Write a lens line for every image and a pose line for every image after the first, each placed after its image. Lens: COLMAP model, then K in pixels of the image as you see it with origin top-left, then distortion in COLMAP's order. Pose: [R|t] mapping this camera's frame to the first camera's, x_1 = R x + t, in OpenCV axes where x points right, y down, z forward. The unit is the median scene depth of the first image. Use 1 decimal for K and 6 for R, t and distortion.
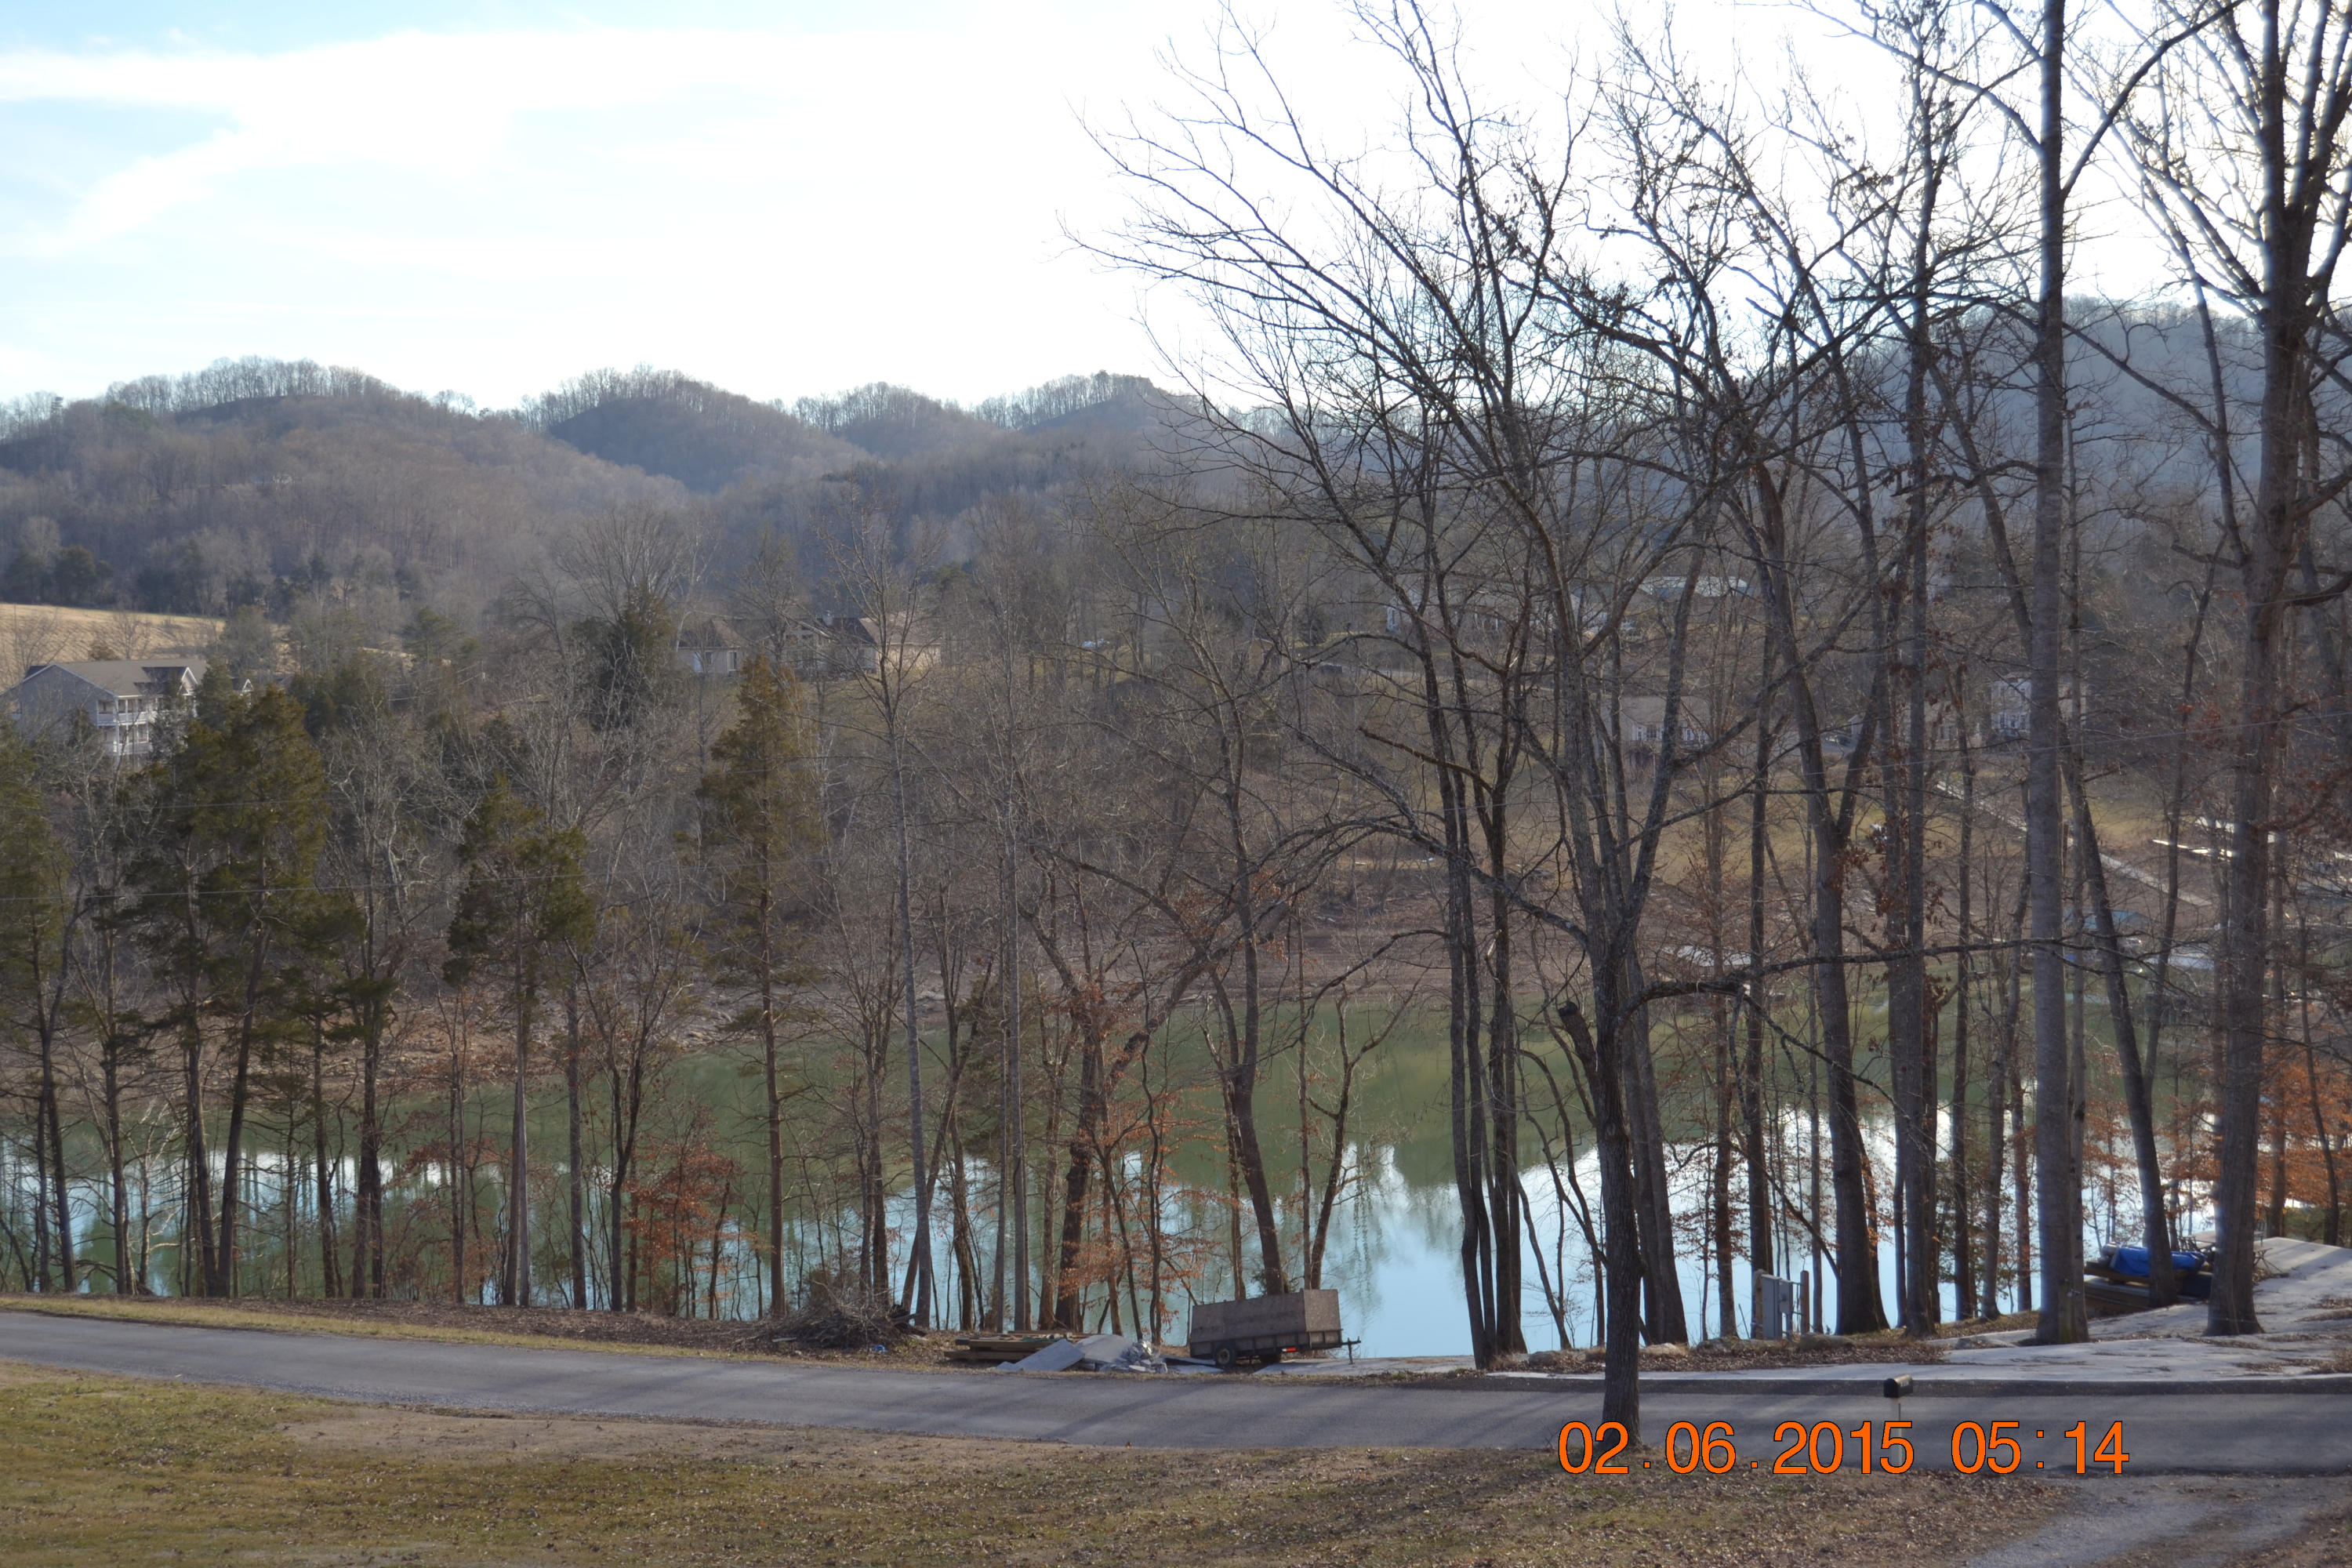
lens RADIAL K [[3517.5, 0, 1176.0], [0, 3517.5, 784.0], [0, 0, 1]] dist [-0.033031, -0.072977]
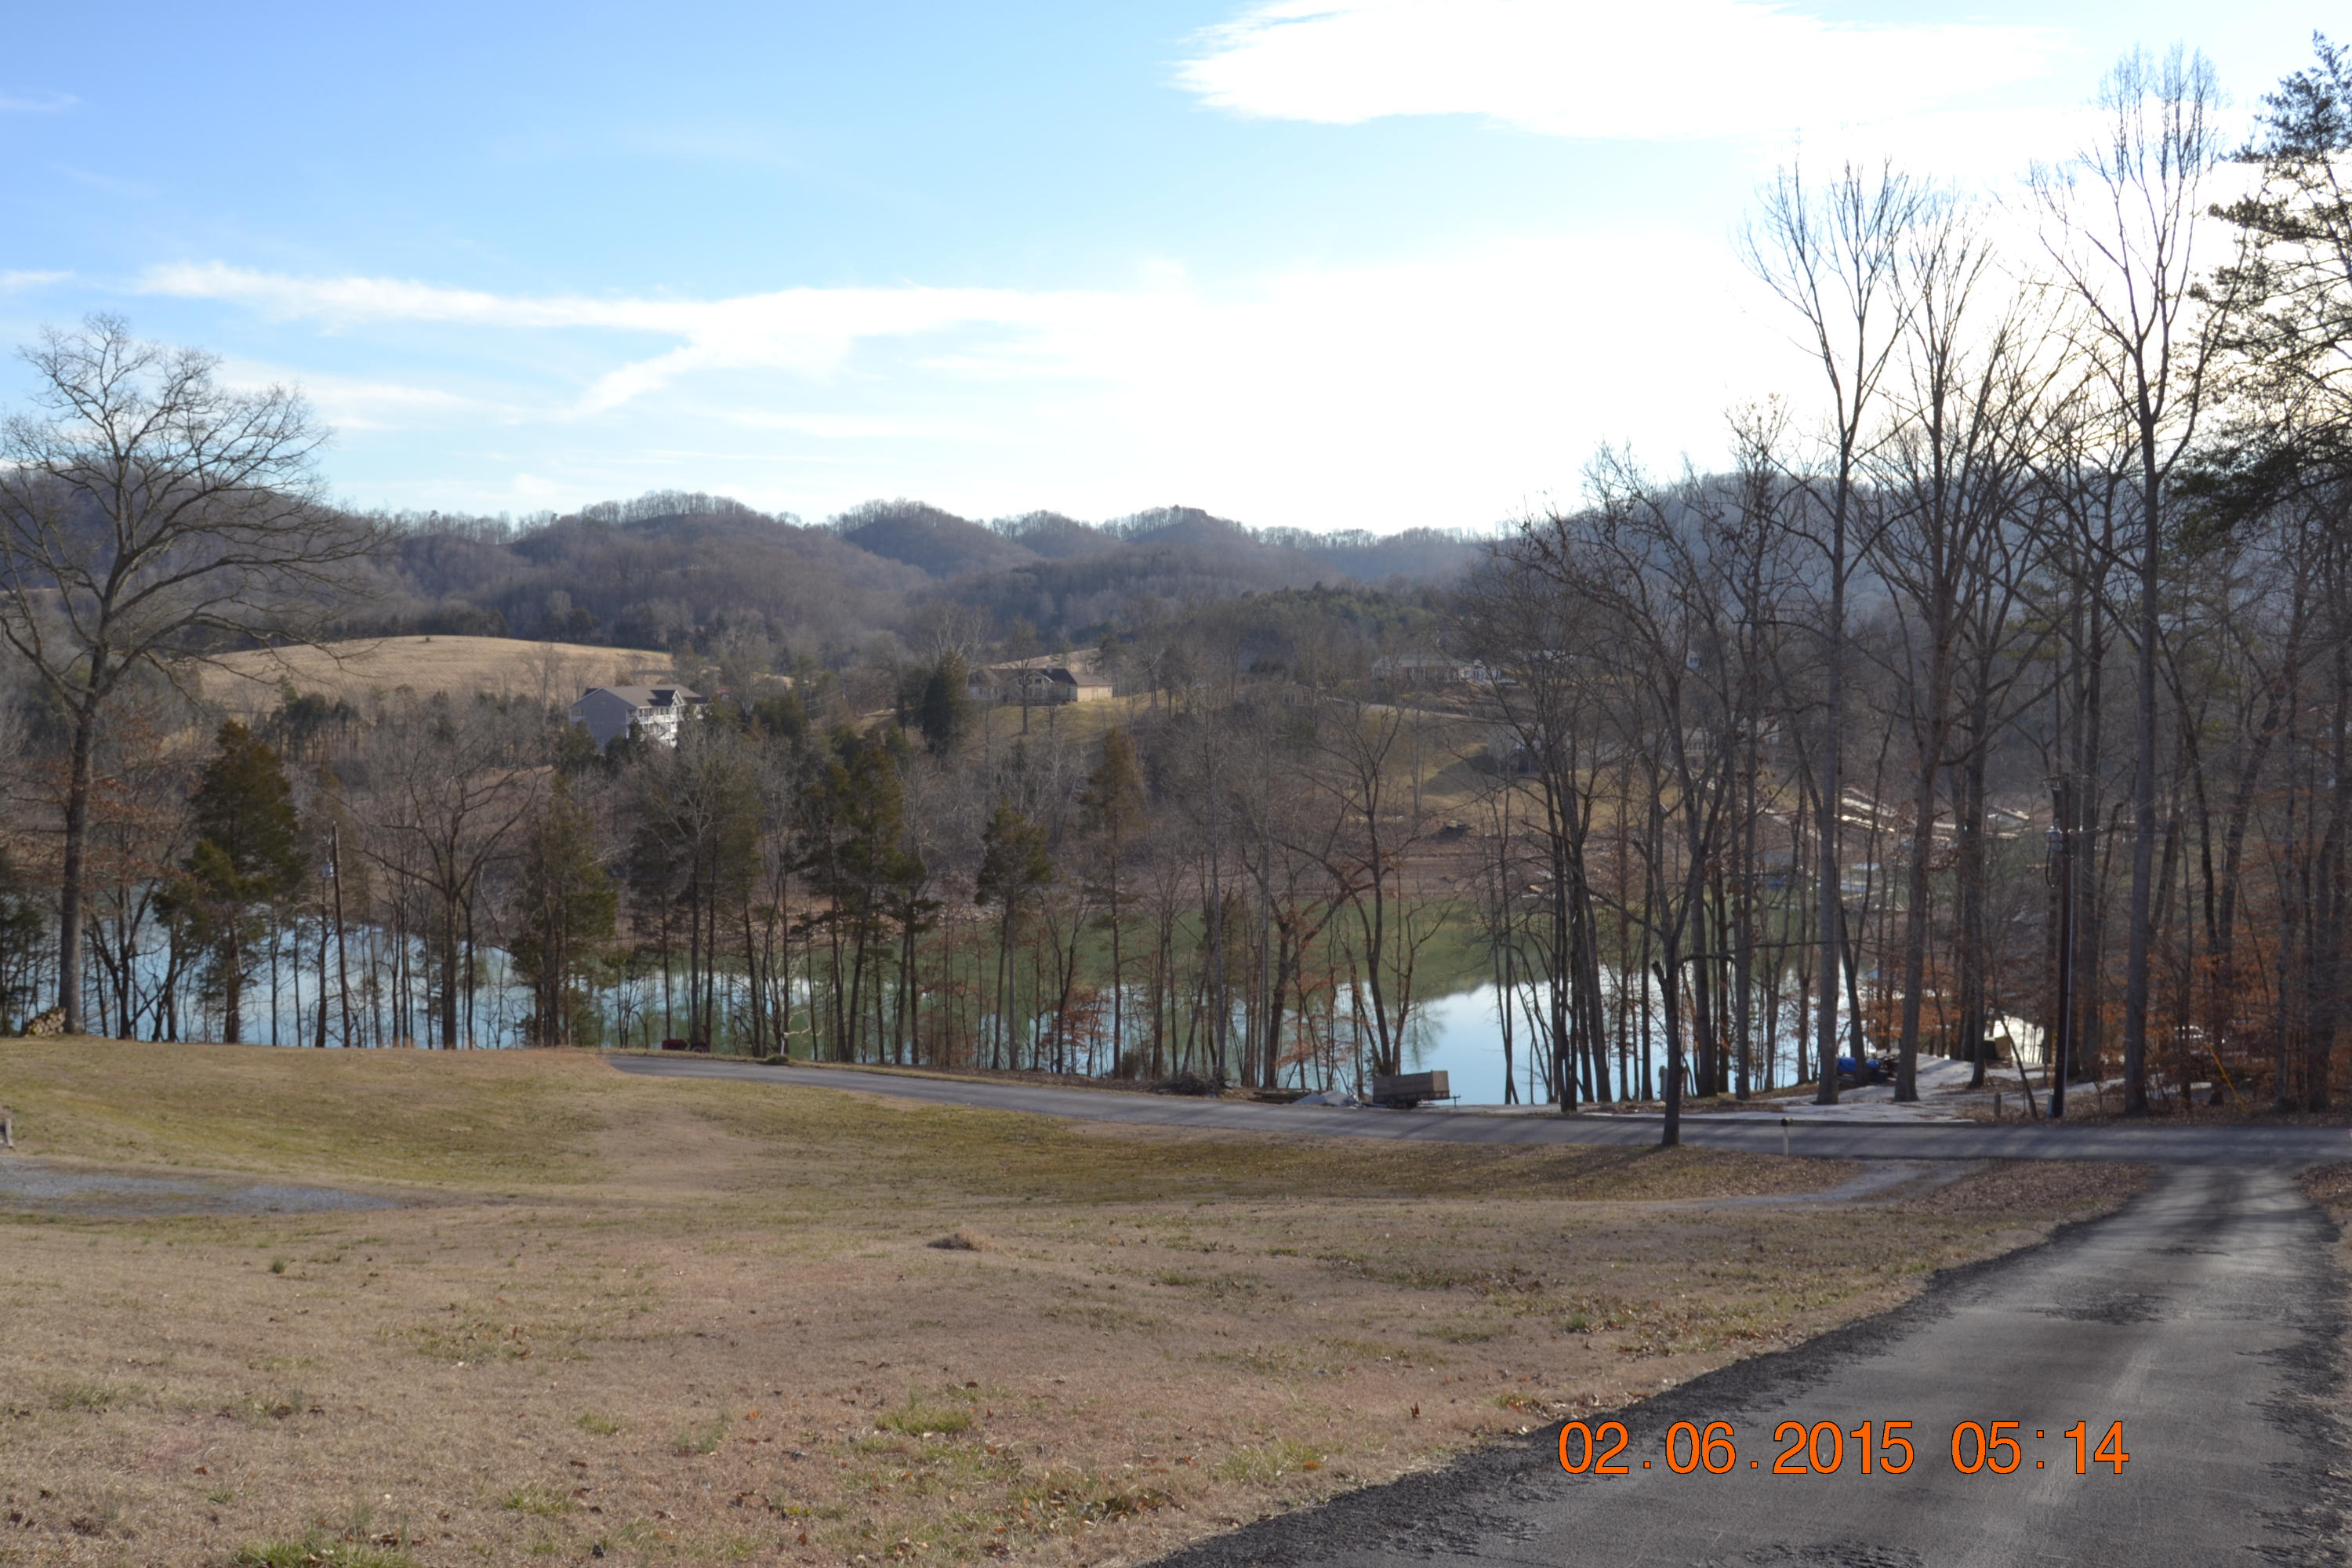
lens RADIAL K [[2138.7, 0, 1176.0], [0, 2138.7, 784.0], [0, 0, 1]] dist [-0.076709, -0.001206]
pose [[0.999737, 0.017447, -0.014856, -0.064543], [-0.017219, 0.999733, 0.015378, -0.024815], [0.015121, -0.015118, 0.999771, -0.151577]]
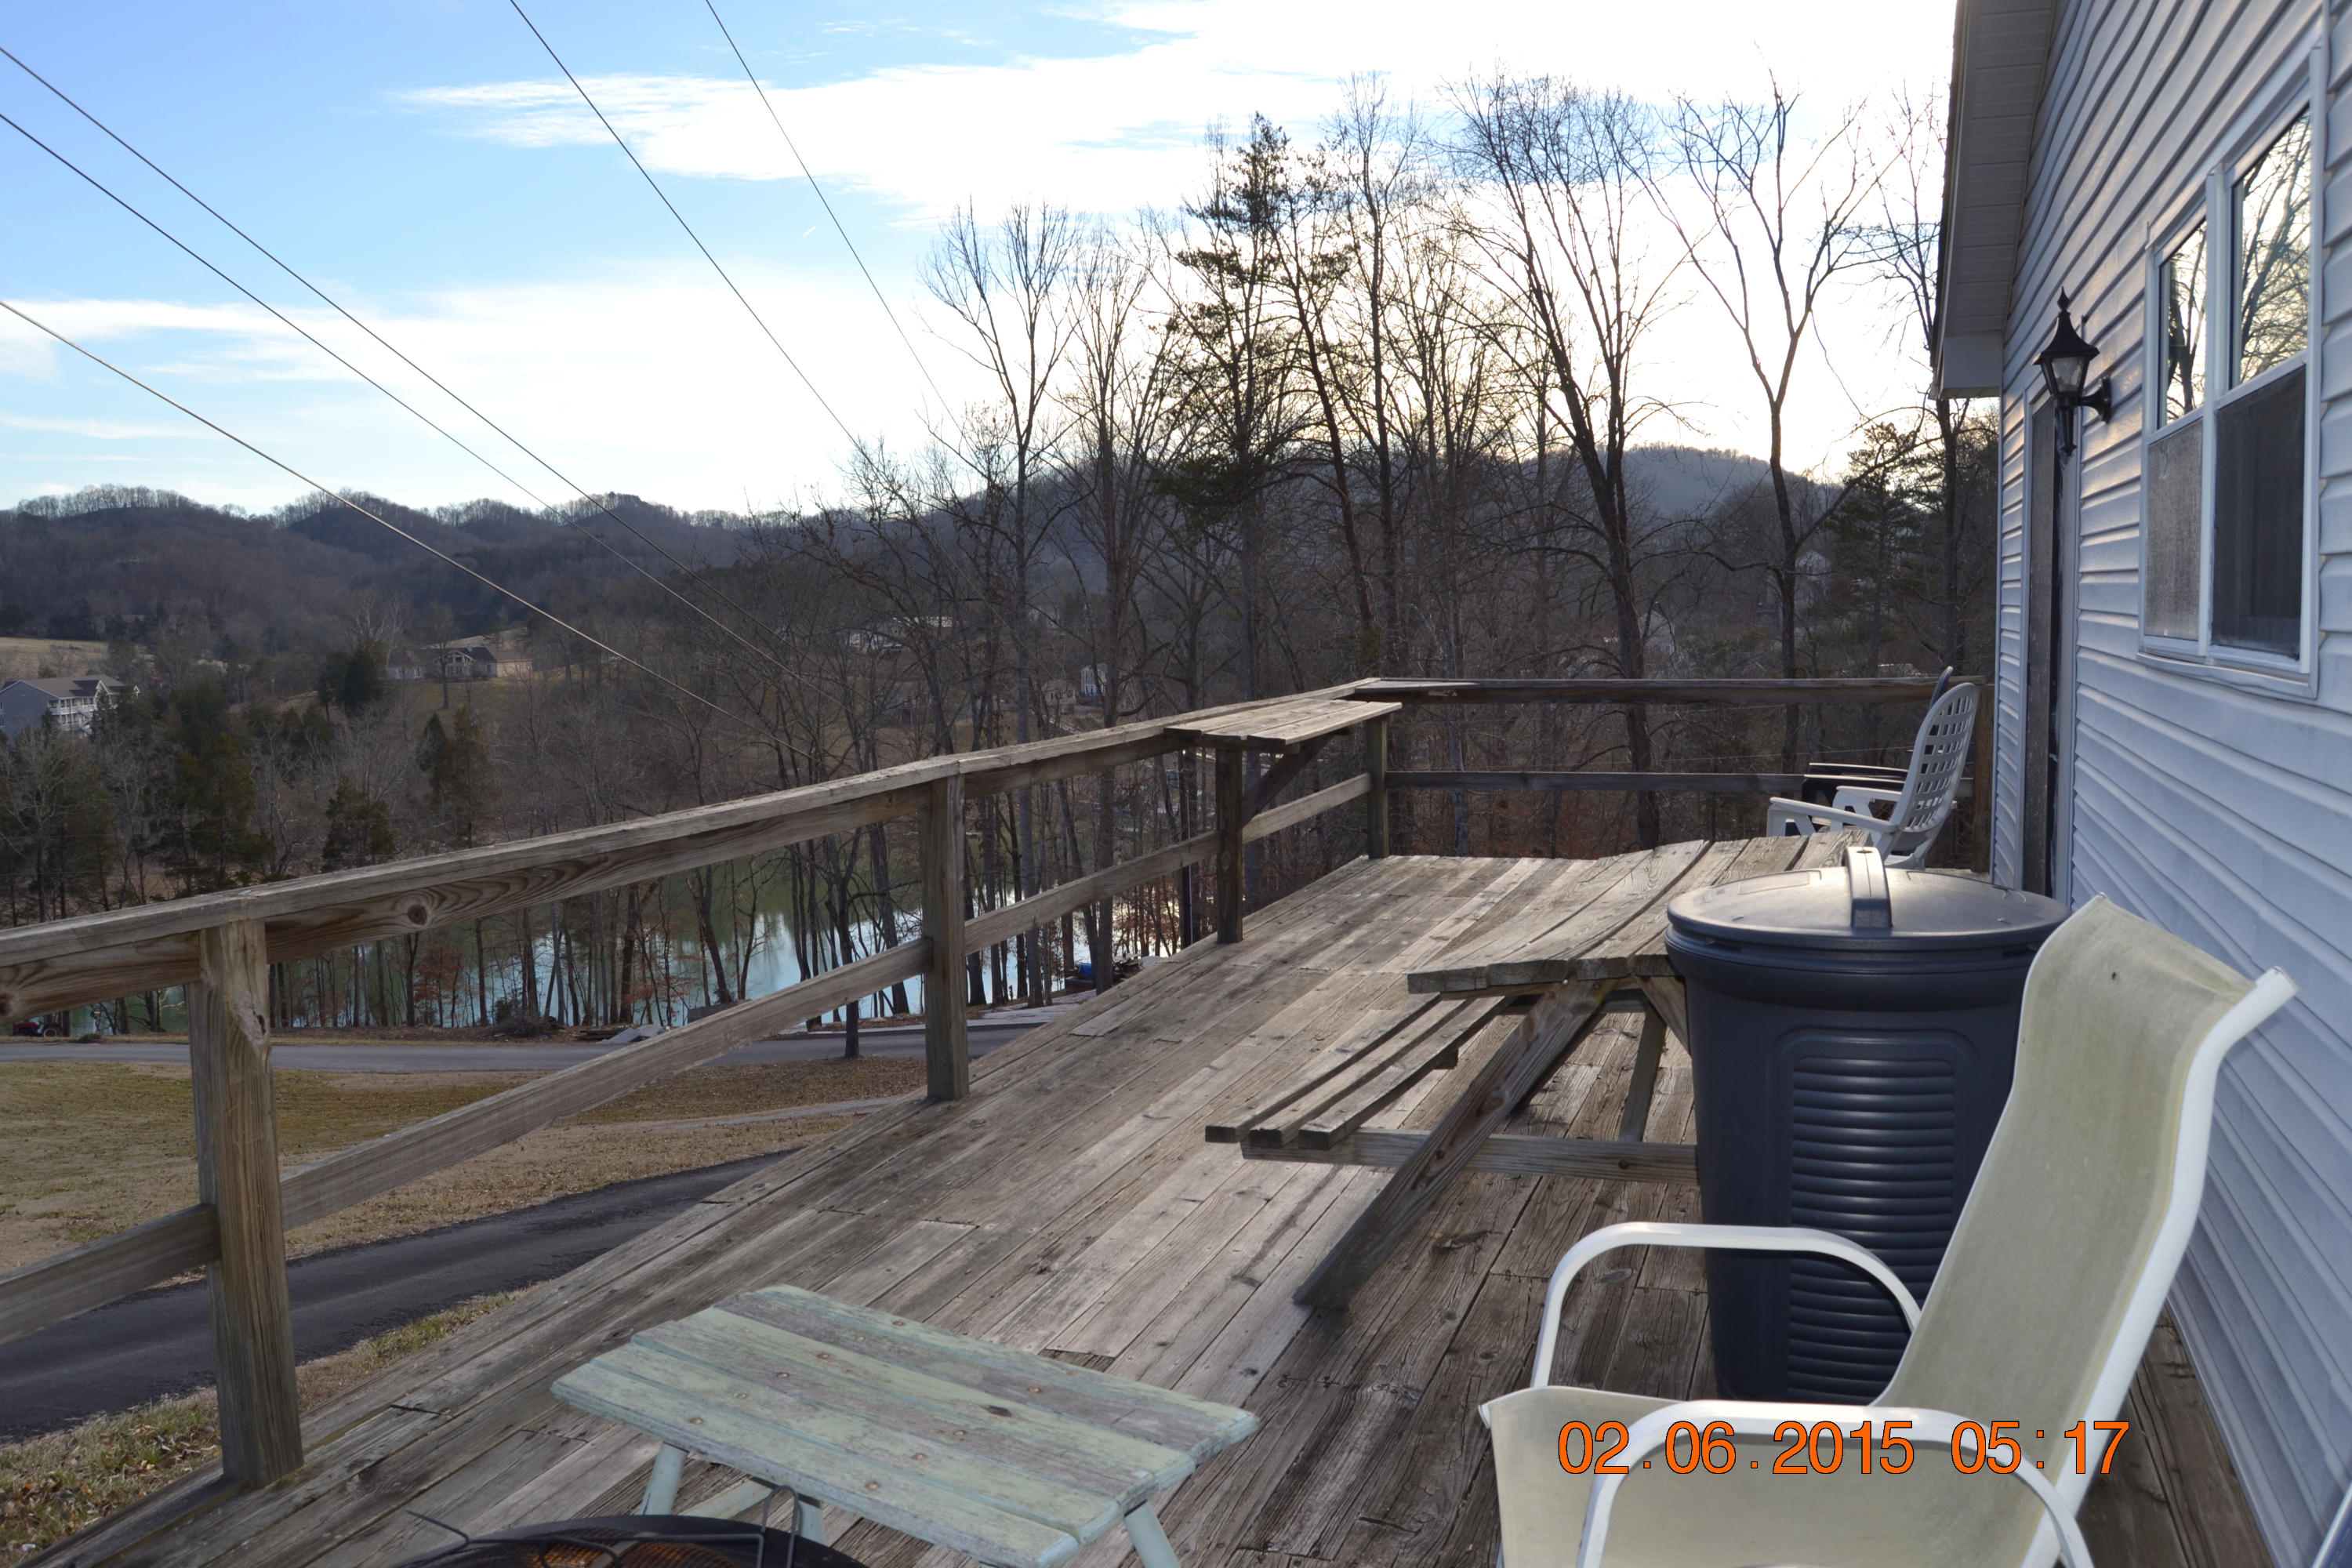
lens RADIAL K [[1888.3, 0, 1176.0], [0, 1888.3, 784.0], [0, 0, 1]] dist [-0.110033, 0.063240]
pose [[0.963714, -0.031315, 0.265094, -0.004936], [0.020774, 0.998882, 0.042473, -0.028601], [-0.266128, -0.035425, 0.963287, -0.166216]]
